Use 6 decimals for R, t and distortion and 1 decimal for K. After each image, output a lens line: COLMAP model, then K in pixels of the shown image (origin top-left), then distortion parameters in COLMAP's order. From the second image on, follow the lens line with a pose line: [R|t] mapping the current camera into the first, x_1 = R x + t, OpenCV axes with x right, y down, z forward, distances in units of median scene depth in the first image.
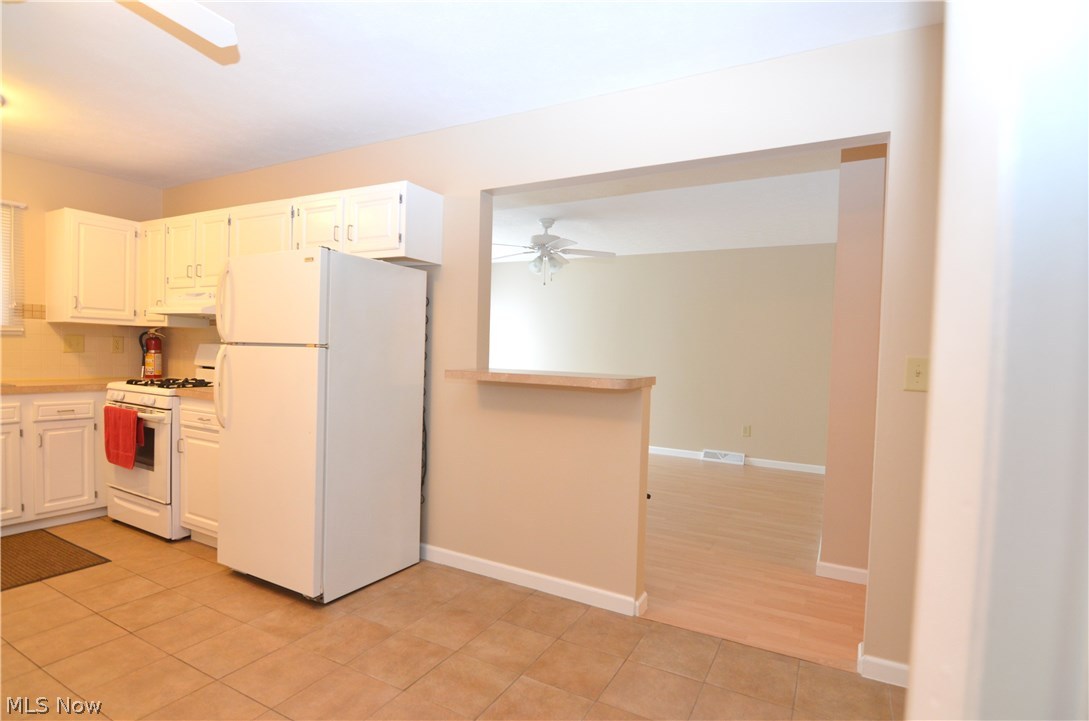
lens RADIAL K [[549.3, 0, 543.5], [0, 549.3, 368.0], [0, 0, 1]] dist [-0.010894, -0.006390]
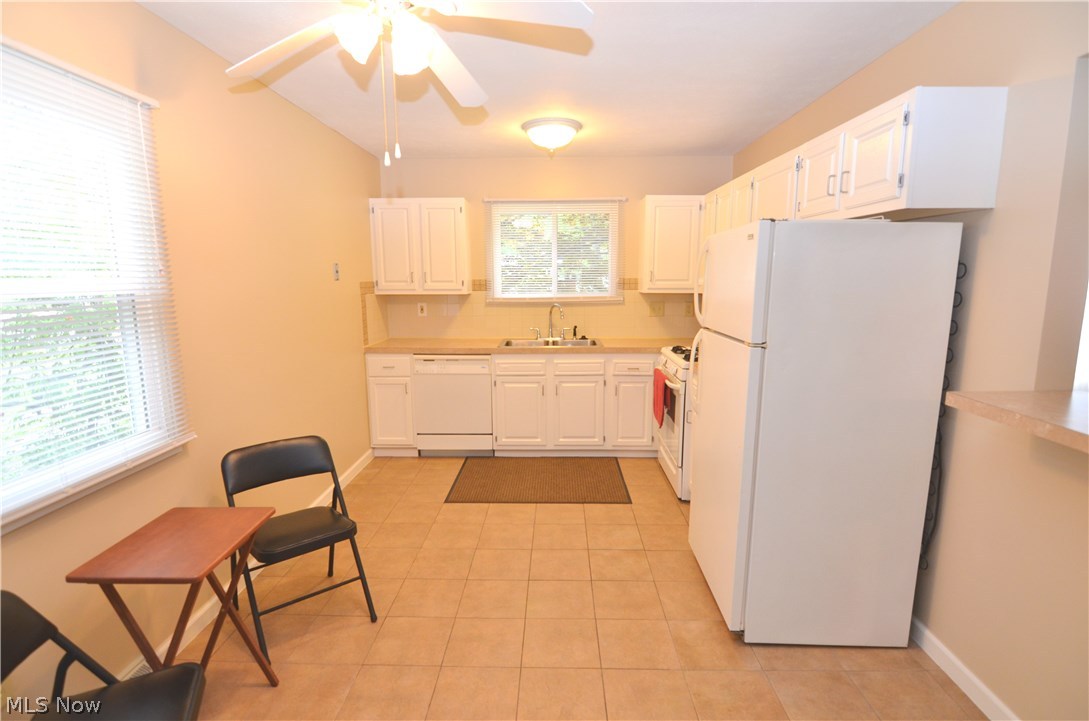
lens RADIAL K [[549.3, 0, 543.0], [0, 549.3, 369.2], [0, 0, 1]] dist [-0.010894, -0.006390]
pose [[0.453814, 0.119915, -0.882991, 0.147736], [-0.011592, 0.991615, 0.128709, -0.092961], [0.891021, -0.048174, 0.451398, 0.314210]]
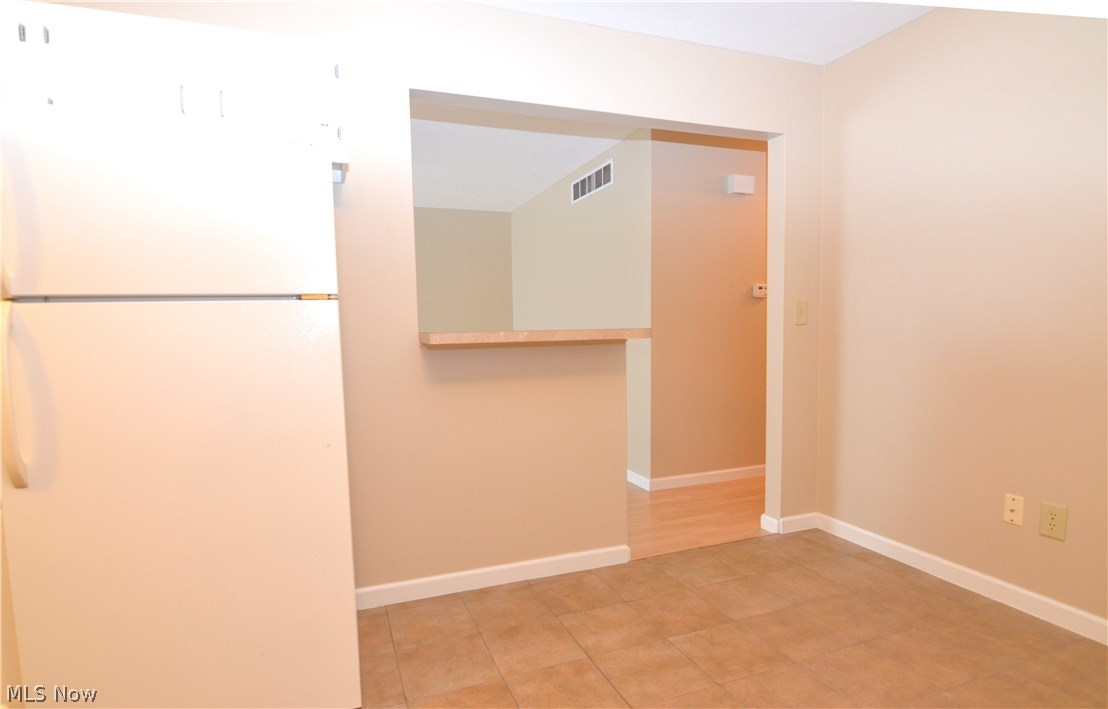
lens RADIAL K [[588.5, 0, 552.7], [0, 588.5, 377.4], [0, 0, 1]] dist [-0.005962, -0.000428]
pose [[0.640461, -0.104839, 0.760801, -0.659168], [0.061929, 0.994463, 0.084904, 0.005673], [-0.765489, -0.007262, 0.643408, 0.362059]]
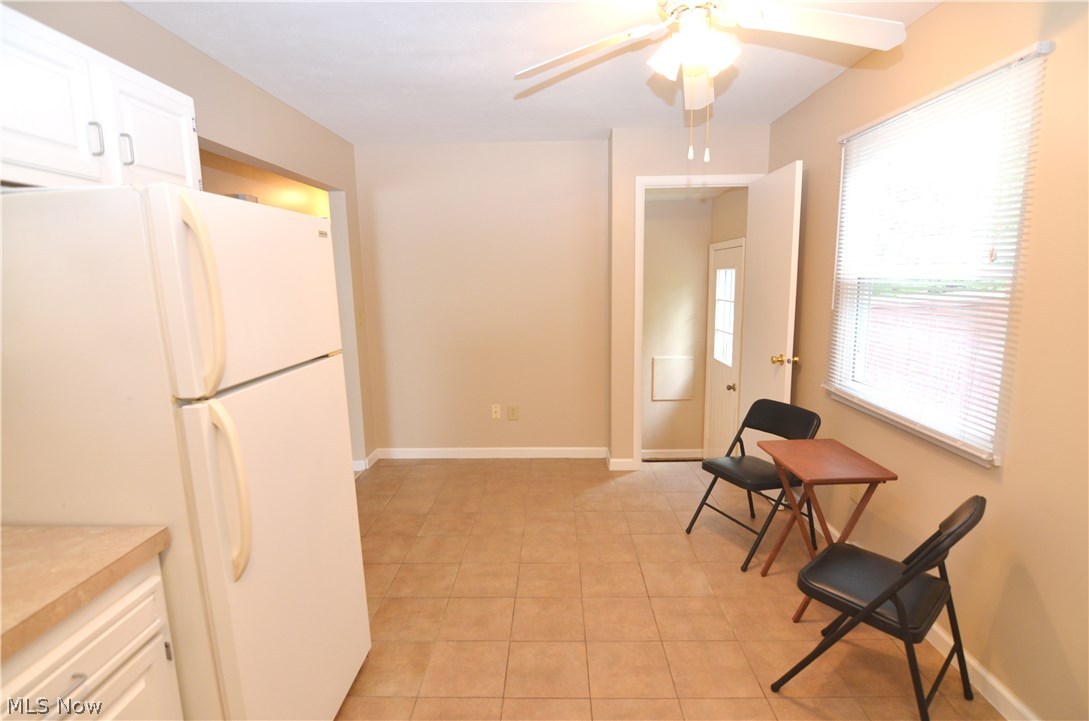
lens RADIAL K [[549.3, 0, 540.3], [0, 549.3, 370.2], [0, 0, 1]] dist [-0.010894, -0.006390]
pose [[-0.455237, -0.170093, 0.873972, -1.063008], [0.037180, 0.977095, 0.209529, -0.144836], [-0.889594, 0.127879, -0.438486, 0.955199]]
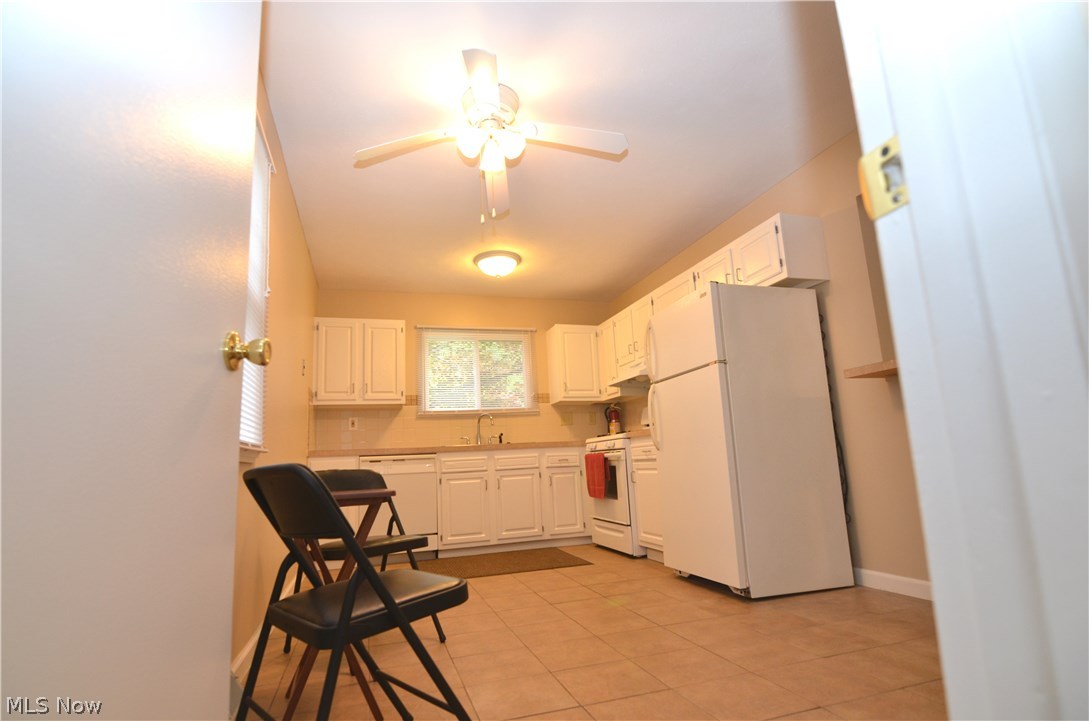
lens RADIAL K [[549.3, 0, 542.4], [0, 549.3, 368.5], [0, 0, 1]] dist [-0.010894, -0.006390]
pose [[0.714845, -0.184333, -0.674550, 0.098792], [0.046948, 0.975106, -0.216712, 0.185432], [0.697705, 0.123247, 0.705704, -0.082667]]
